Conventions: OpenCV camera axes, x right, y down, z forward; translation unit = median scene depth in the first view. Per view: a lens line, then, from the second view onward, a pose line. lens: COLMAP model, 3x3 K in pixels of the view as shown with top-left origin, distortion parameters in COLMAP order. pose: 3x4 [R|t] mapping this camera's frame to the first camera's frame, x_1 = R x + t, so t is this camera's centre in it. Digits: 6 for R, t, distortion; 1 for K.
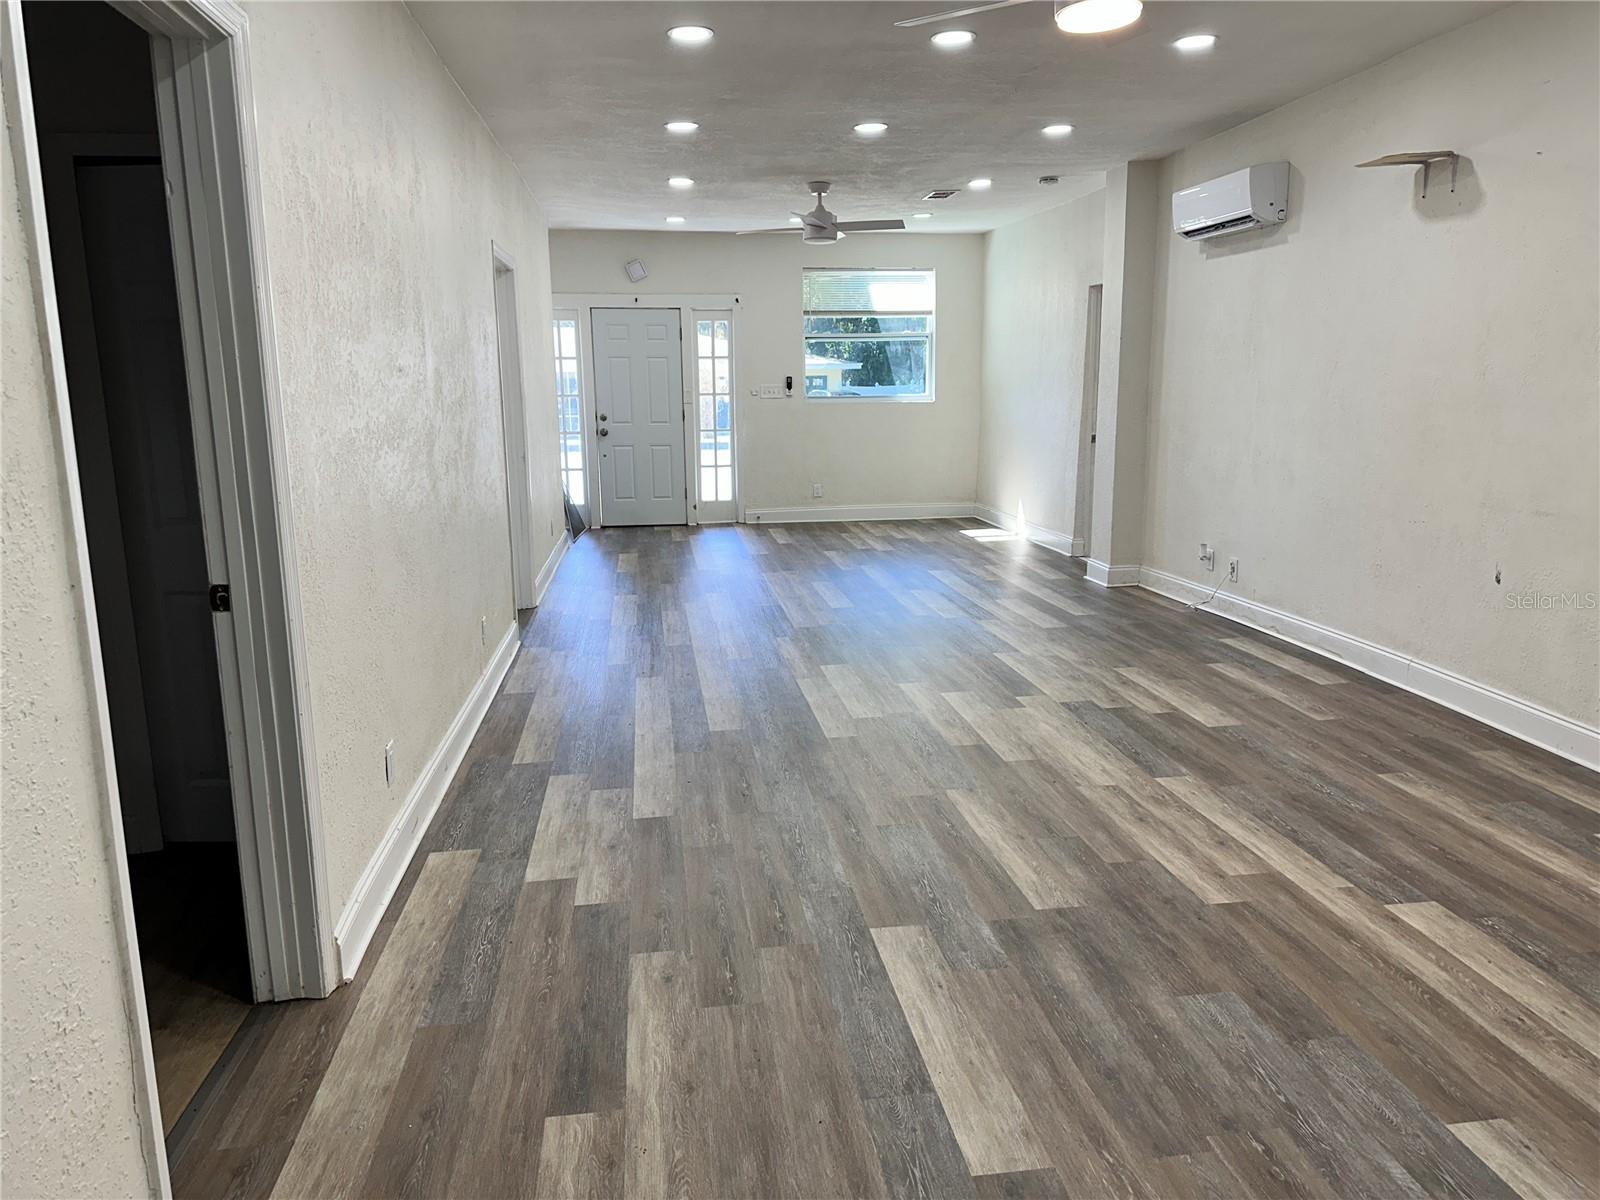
lens RADIAL K [[1121.0, 0, 800.0], [0, 1121.0, 600.0], [0, 0, 1]] dist [0.000444, -0.049781]
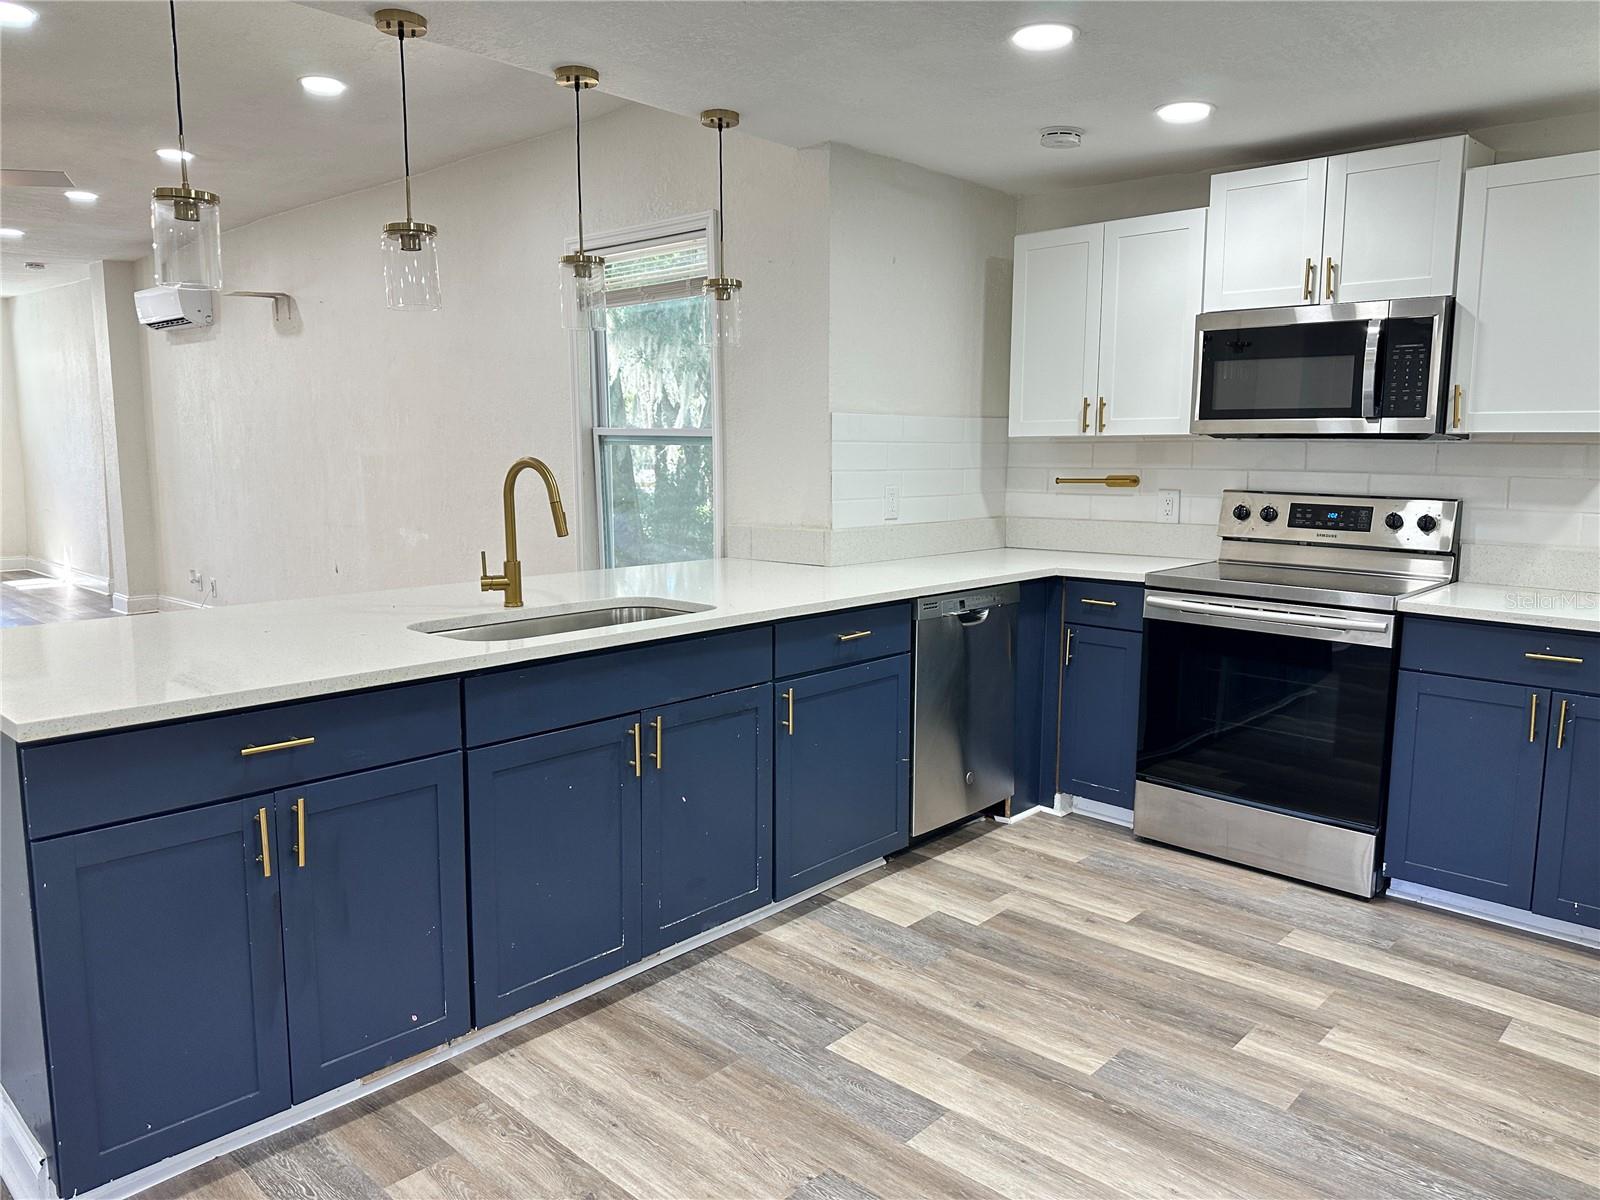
lens RADIAL K [[1130.5, 0, 795.4], [0, 1130.5, 600.6], [0, 0, 1]] dist [0.047859, -0.053322]
pose [[0.782260, -0.067459, 0.619289, 0.135911], [0.102361, 0.994526, -0.020964, 0.115801], [-0.614485, 0.079790, 0.784883, -0.606387]]
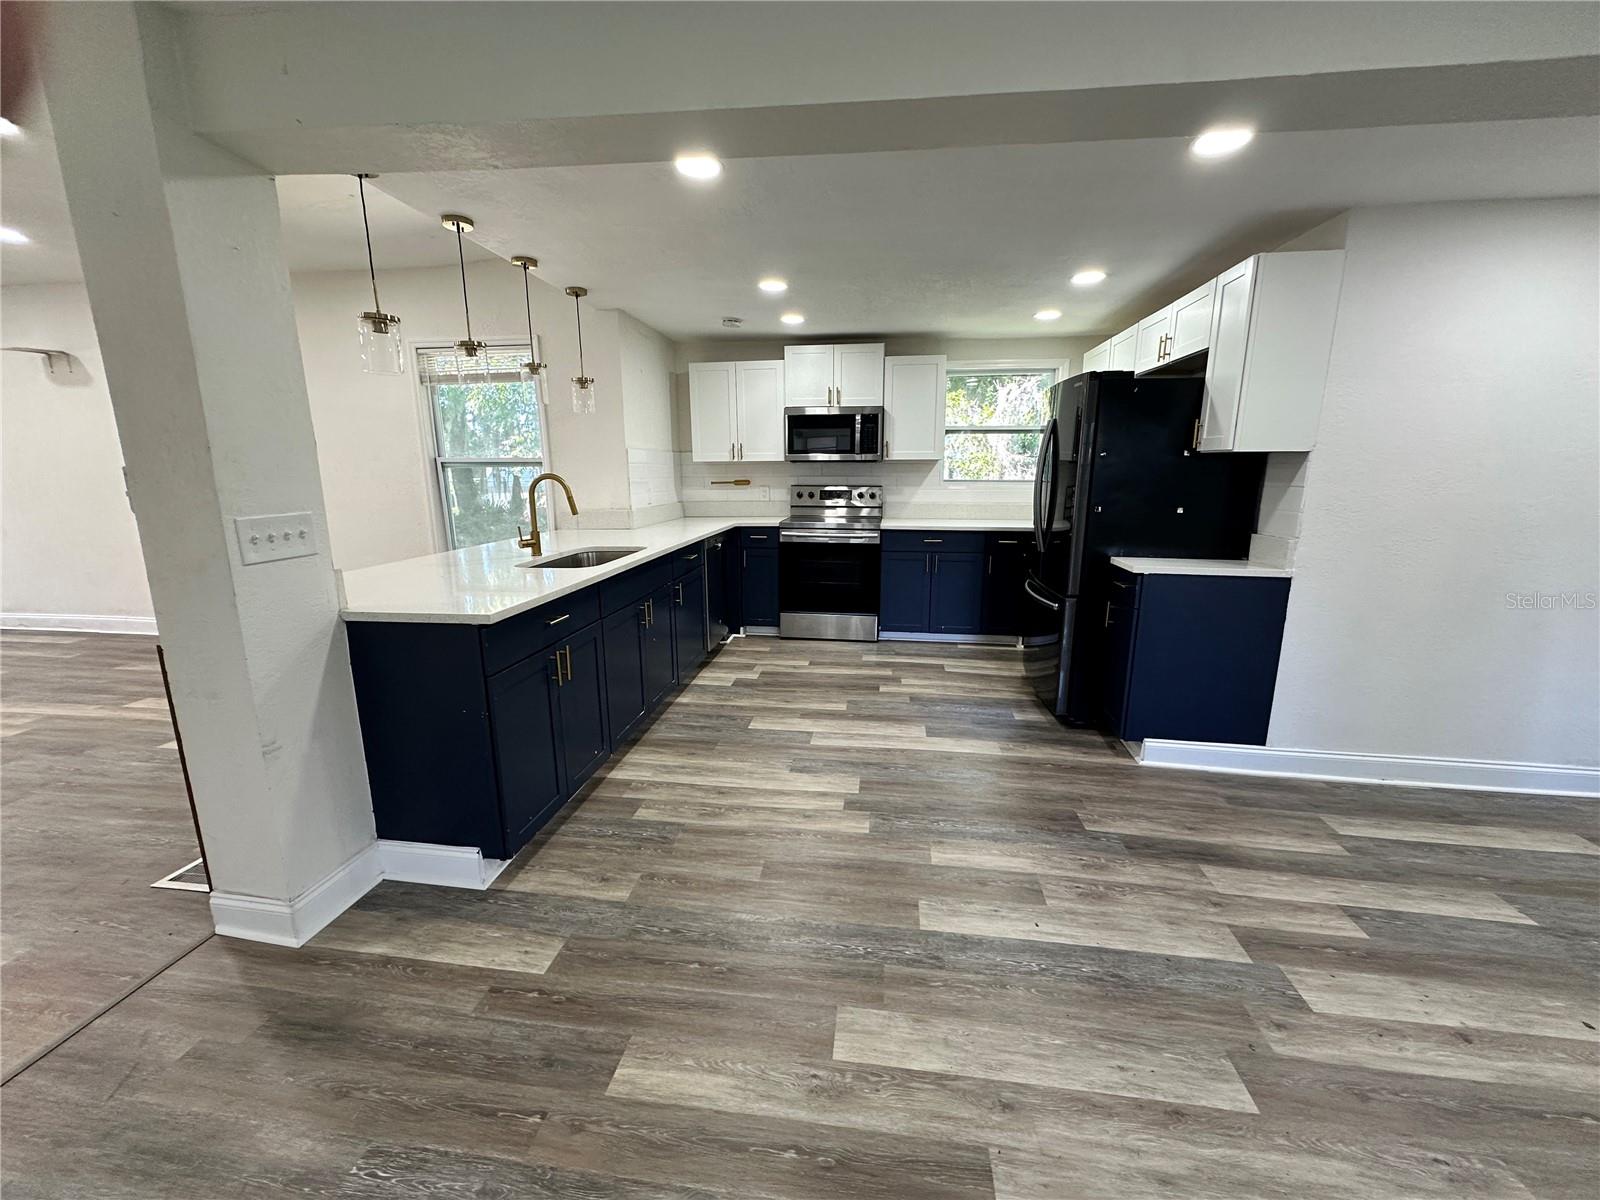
lens RADIAL K [[642.1, 0, 799.5], [0, 642.1, 603.4], [0, 0, 1]] dist [0.000490, -0.000142]
pose [[0.276520, -0.187063, 0.942626, -0.177530], [0.184071, 0.973021, 0.139097, 0.093647], [-0.943215, 0.135047, 0.303492, -0.451790]]
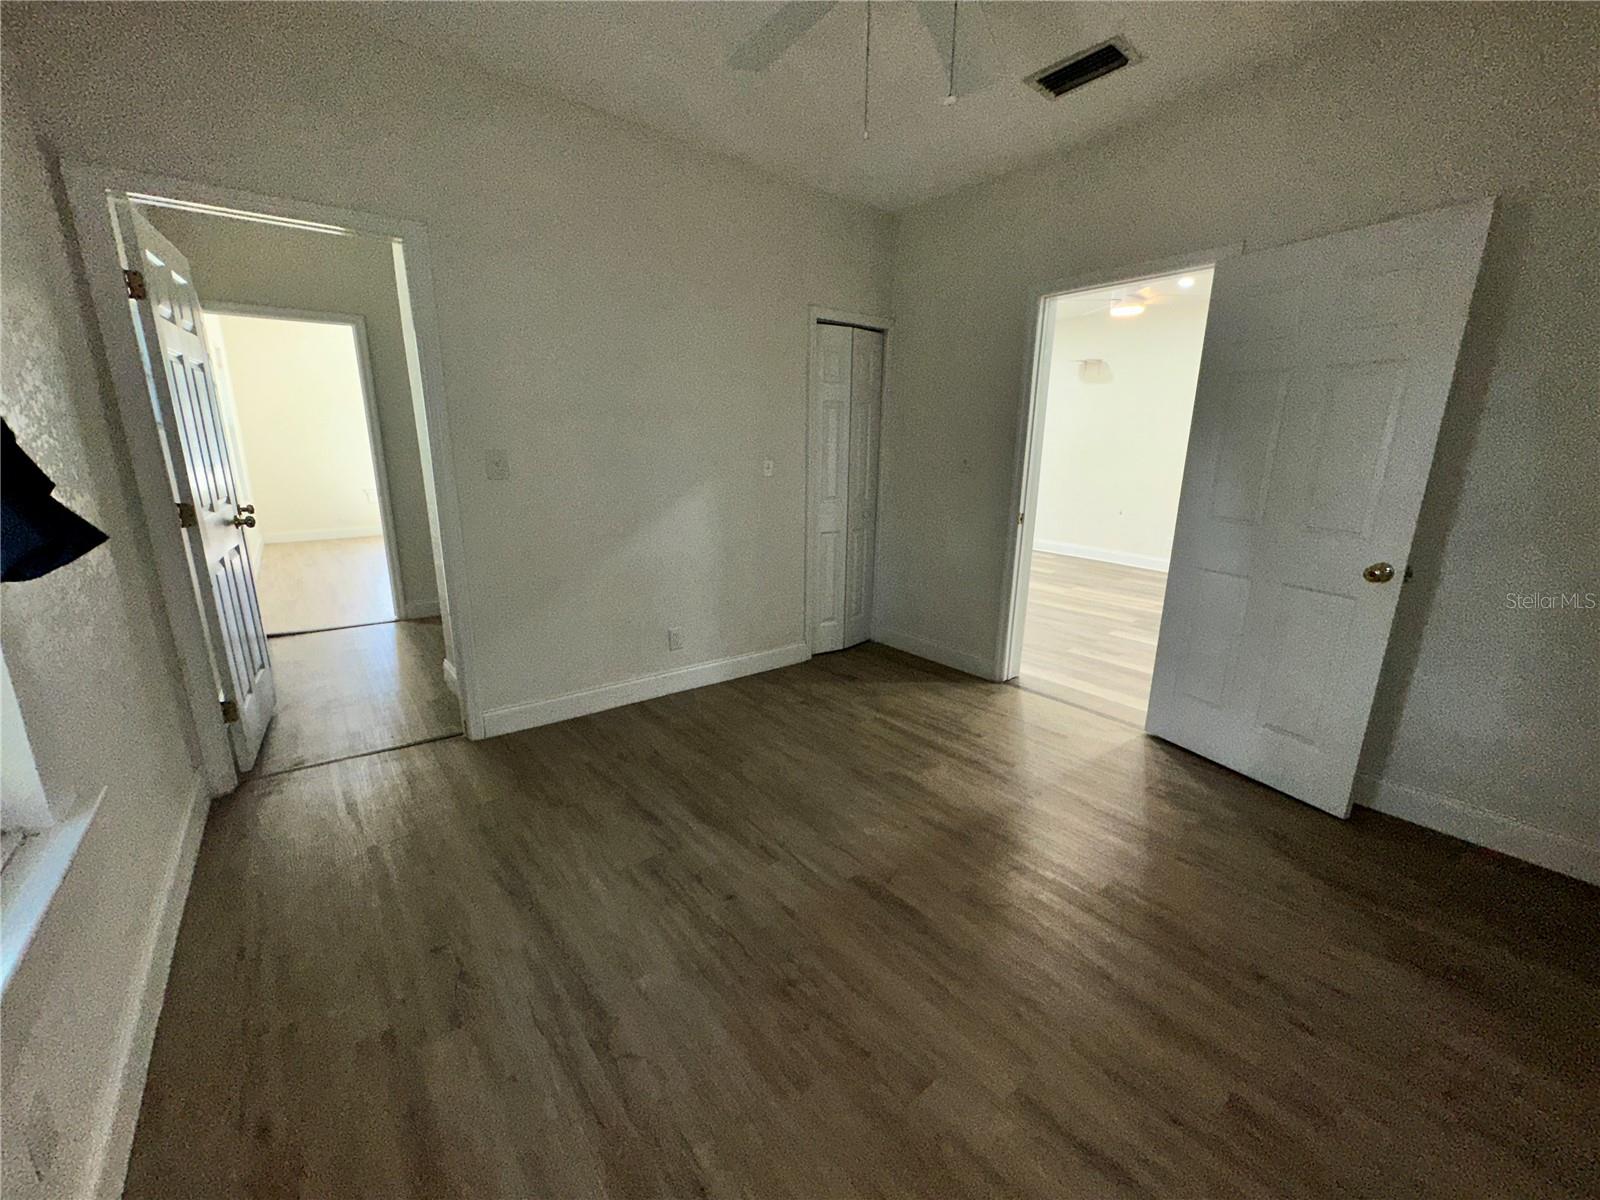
lens RADIAL K [[642.1, 0, 799.5], [0, 642.1, 603.4], [0, 0, 1]] dist [0.000490, -0.000142]
pose [[0.875275, -0.093587, 0.474484, -0.896330], [0.070702, 0.995319, 0.065893, 0.031586], [-0.478429, -0.024128, 0.877795, -0.035173]]
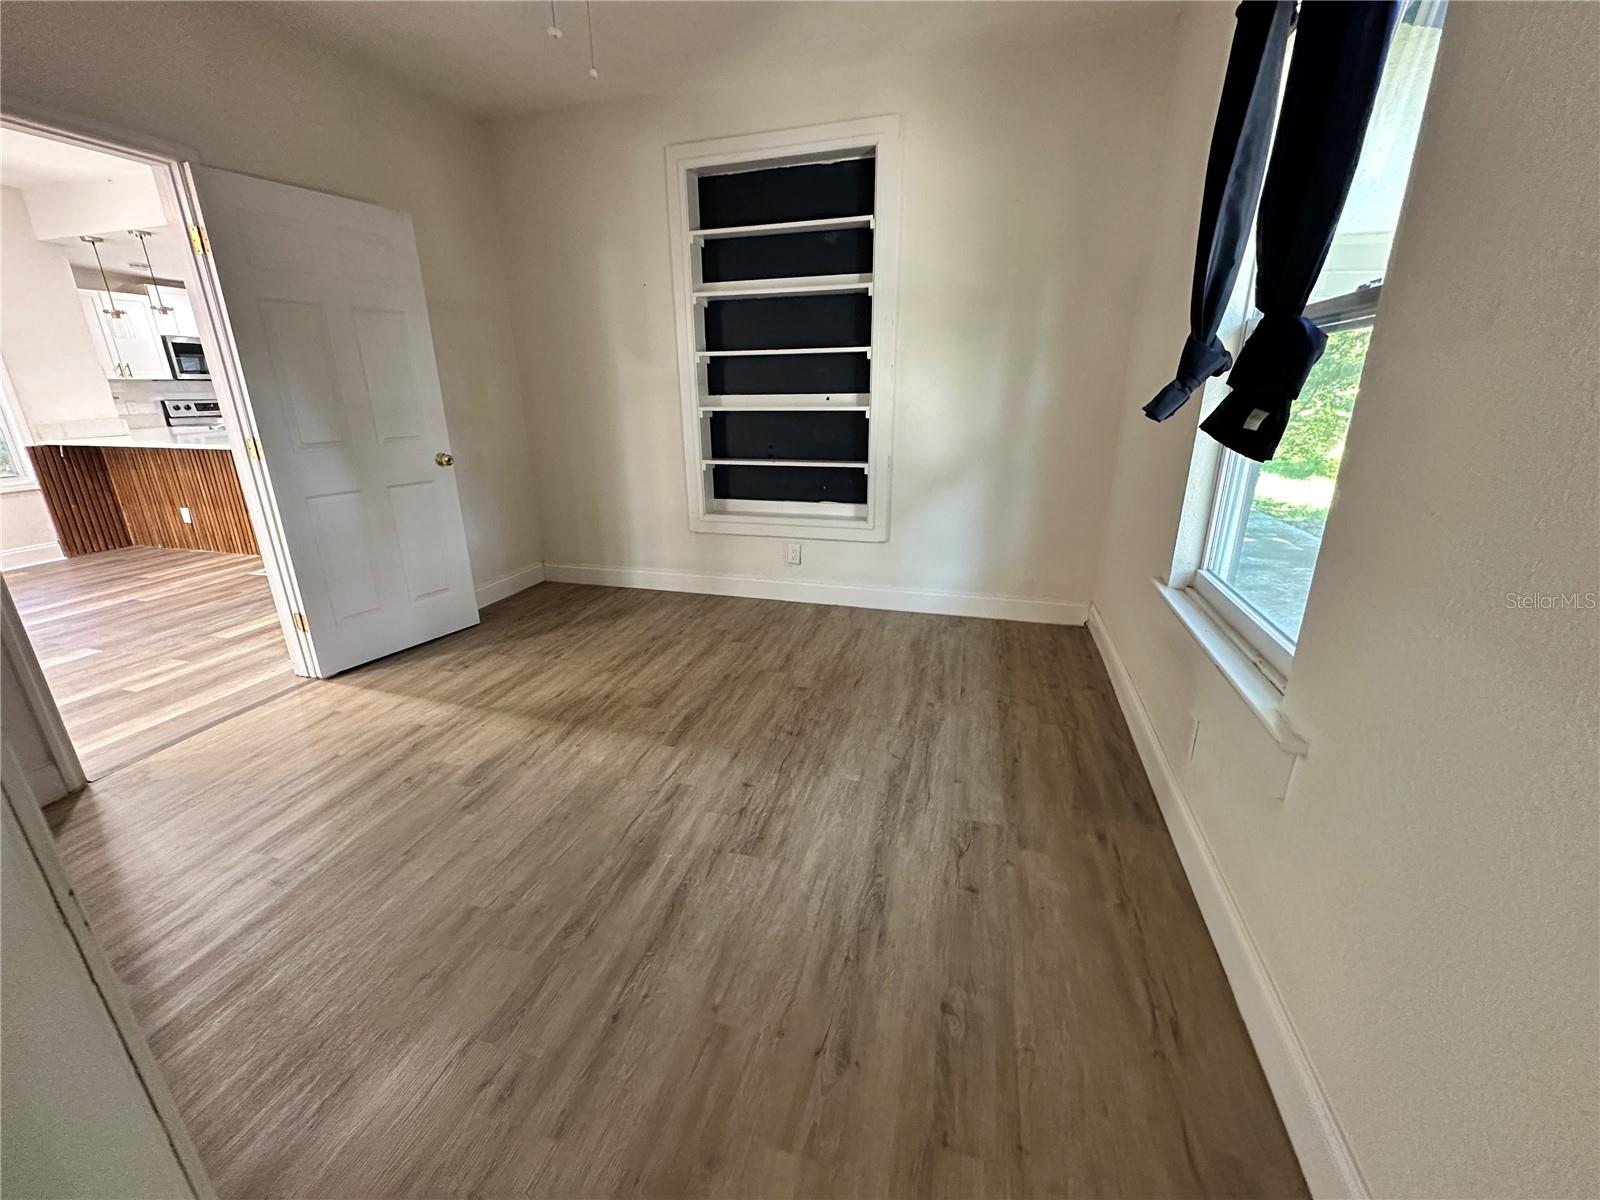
lens RADIAL K [[648.8, 0, 806.4], [0, 648.8, 594.1], [0, 0, 1]] dist [-0.000890, -0.000081]
pose [[-0.909650, -0.099499, 0.403282, -0.972698], [0.109828, 0.878719, 0.464532, -0.092870], [-0.400592, 0.466854, -0.788399, 0.674188]]
